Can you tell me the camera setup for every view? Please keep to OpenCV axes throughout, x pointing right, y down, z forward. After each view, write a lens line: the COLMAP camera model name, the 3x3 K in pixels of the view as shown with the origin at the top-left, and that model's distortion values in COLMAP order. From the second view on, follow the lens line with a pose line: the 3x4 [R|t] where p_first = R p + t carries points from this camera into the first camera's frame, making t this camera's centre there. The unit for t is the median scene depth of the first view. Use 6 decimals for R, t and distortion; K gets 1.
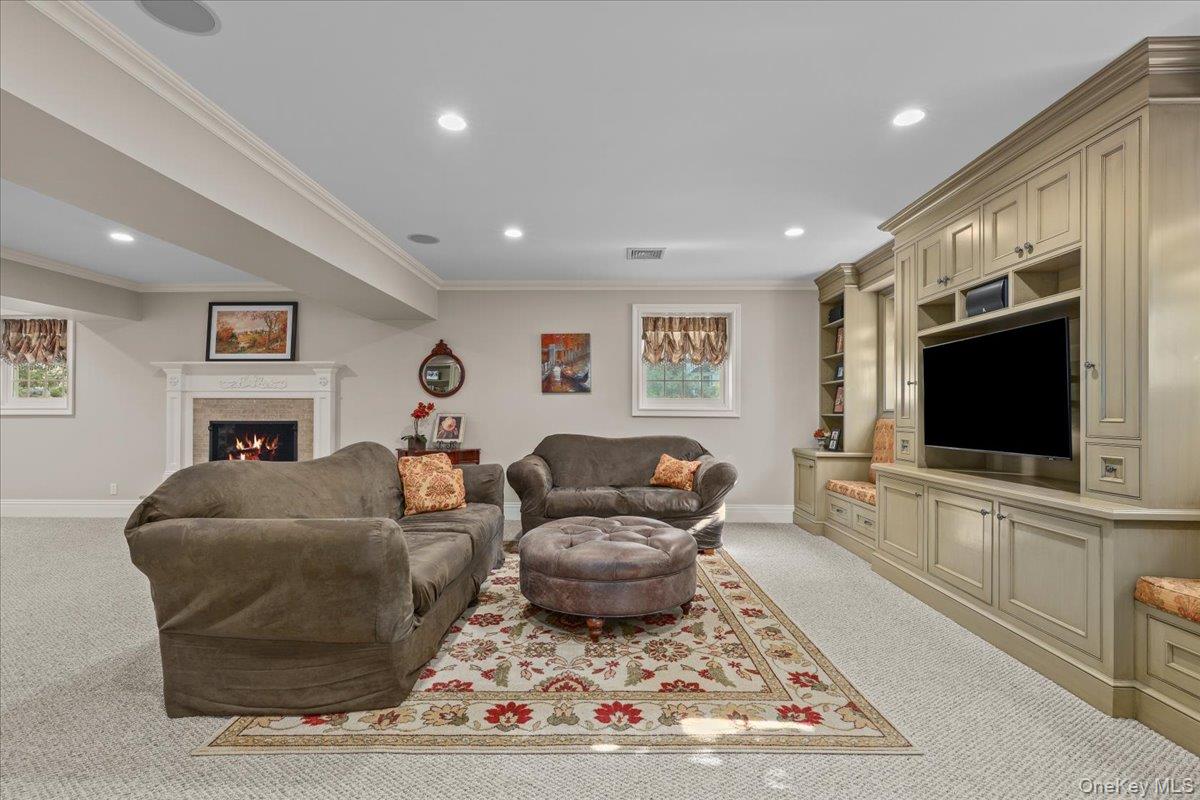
lens RADIAL K [[545.3, 0, 592.4], [0, 545.3, 405.7], [0, 0, 1]] dist [-0.000498, 0.000349]
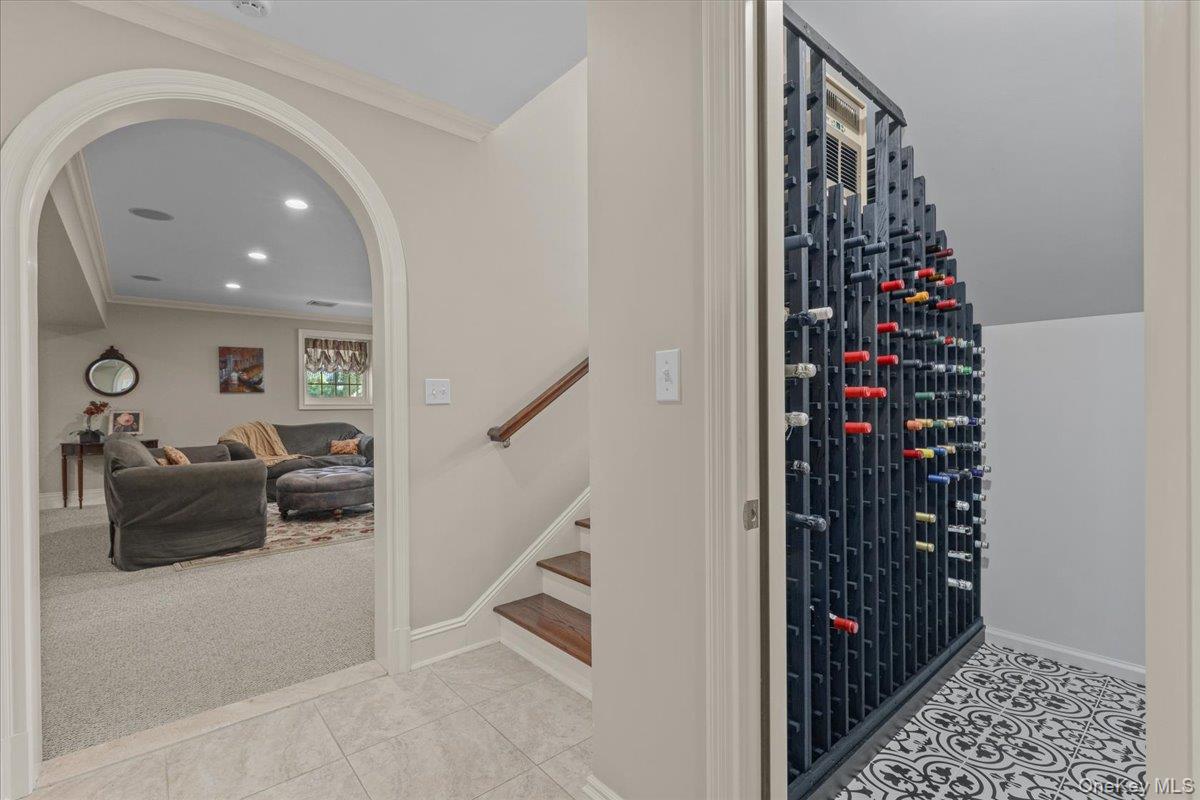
lens RADIAL K [[545.3, 0, 594.3], [0, 545.3, 400.9], [0, 0, 1]] dist [-0.000498, 0.000349]
pose [[0.740527, -0.006264, 0.671998, -0.301744], [0.001271, 0.999968, 0.007920, -0.013481], [-0.672026, -0.005011, 0.740511, -0.529922]]
